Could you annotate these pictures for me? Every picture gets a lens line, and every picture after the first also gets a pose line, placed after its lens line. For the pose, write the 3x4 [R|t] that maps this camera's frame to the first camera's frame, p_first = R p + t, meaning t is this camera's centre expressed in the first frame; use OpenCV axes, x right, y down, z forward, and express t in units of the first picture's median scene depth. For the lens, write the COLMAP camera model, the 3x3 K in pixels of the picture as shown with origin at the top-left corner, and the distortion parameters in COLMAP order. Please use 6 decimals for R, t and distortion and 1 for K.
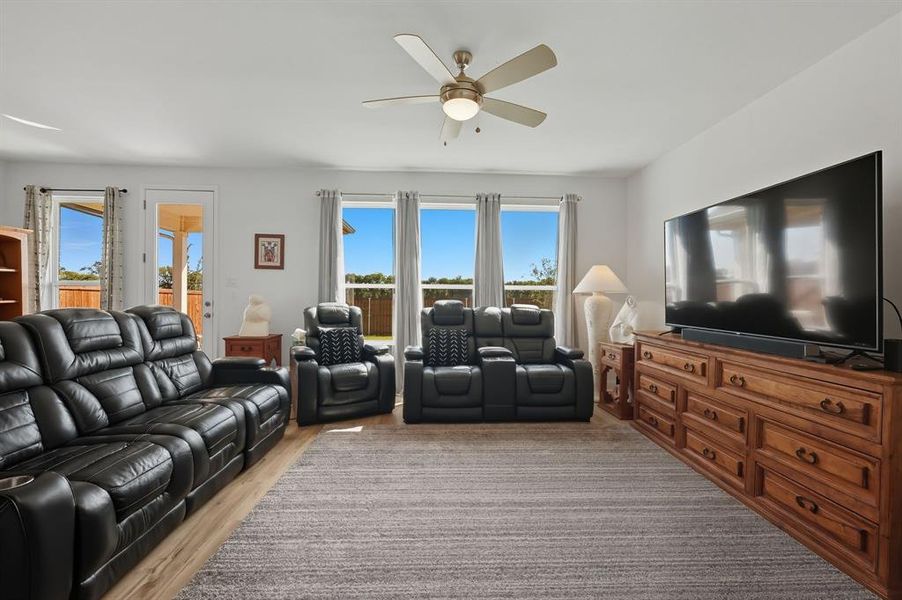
lens RADIAL K [[378.9, 0, 451.0], [0, 378.9, 300.0], [0, 0, 1]] dist [0.000799, 0.000201]
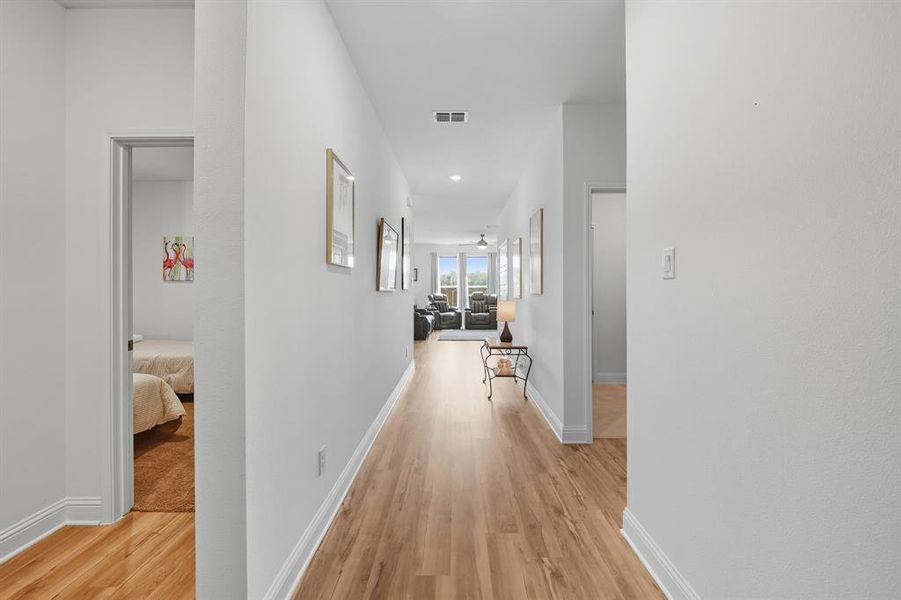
lens RADIAL K [[384.5, 0, 449.9], [0, 384.5, 287.8], [0, 0, 1]] dist [0.001169, 0.000270]
pose [[0.998444, -0.011914, -0.054481, -0.063245], [0.011211, 0.999850, -0.013190, 0.007842], [0.054630, 0.012558, 0.998428, -1.976867]]
